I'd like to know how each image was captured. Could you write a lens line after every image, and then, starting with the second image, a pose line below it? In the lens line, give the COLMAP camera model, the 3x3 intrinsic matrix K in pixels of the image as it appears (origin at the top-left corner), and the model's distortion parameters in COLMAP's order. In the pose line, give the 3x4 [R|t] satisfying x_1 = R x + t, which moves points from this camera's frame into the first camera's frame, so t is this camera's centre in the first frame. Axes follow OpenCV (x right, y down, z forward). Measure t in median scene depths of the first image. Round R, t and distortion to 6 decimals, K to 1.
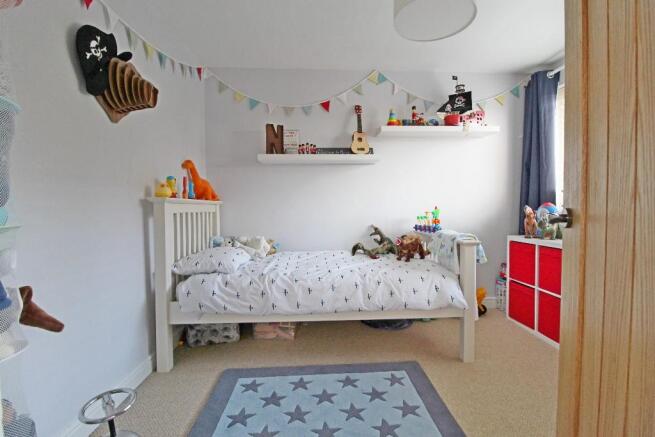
lens RADIAL K [[303.4, 0, 337.8], [0, 303.4, 217.5], [0, 0, 1]] dist [-0.009993, -0.006221]
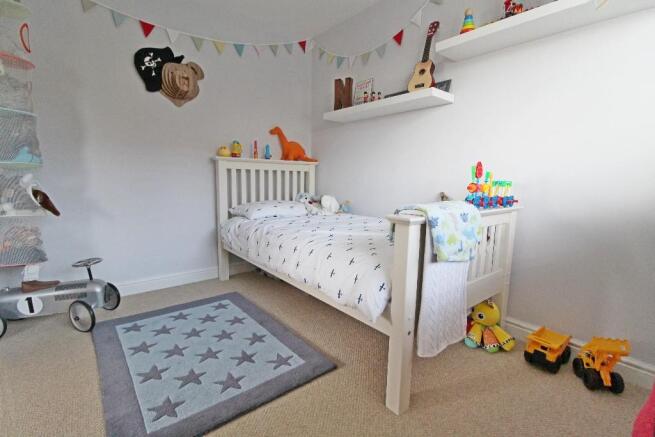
lens RADIAL K [[303.4, 0, 328.6], [0, 303.4, 217.7], [0, 0, 1]] dist [-0.009993, -0.006221]
pose [[0.590284, 0.123101, -0.797754, 0.877487], [-0.048845, 0.991939, 0.116923, 0.026666], [0.805717, -0.030051, 0.591538, 0.596447]]
